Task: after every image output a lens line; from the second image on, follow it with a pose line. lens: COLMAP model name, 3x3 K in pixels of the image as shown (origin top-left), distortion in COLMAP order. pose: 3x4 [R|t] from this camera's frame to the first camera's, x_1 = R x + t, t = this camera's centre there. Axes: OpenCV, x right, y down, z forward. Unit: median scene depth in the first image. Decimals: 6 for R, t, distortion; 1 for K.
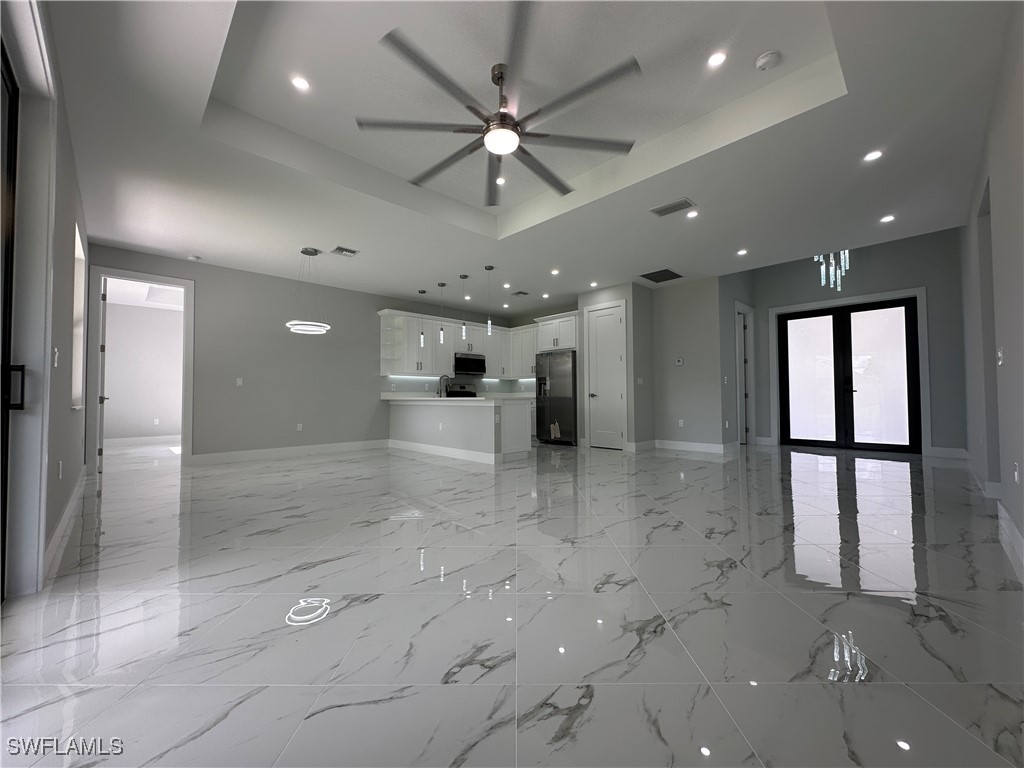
lens RADIAL K [[409.9, 0, 514.6], [0, 409.9, 382.0], [0, 0, 1]] dist [-0.002377, -0.000588]
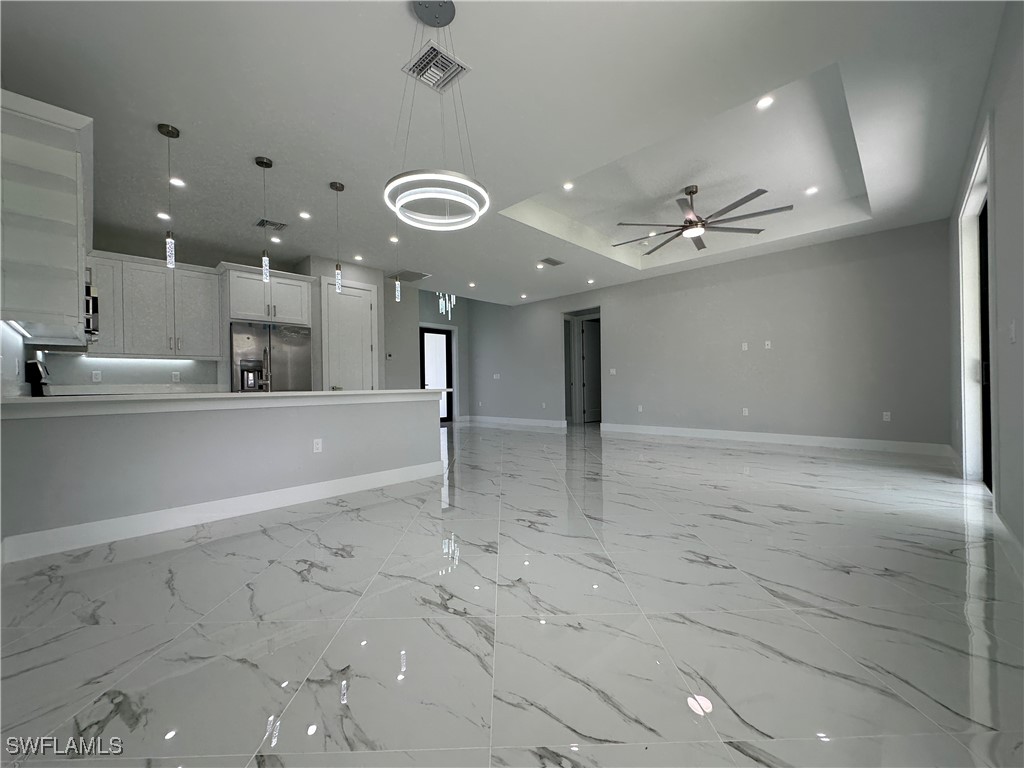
lens RADIAL K [[409.9, 0, 514.6], [0, 409.9, 385.4], [0, 0, 1]] dist [-0.002377, -0.000588]
pose [[-0.025047, 0.006230, 0.999667, -0.703528], [-0.016605, 0.999840, -0.006647, 0.028399], [-0.999548, -0.016766, -0.024939, 0.742881]]
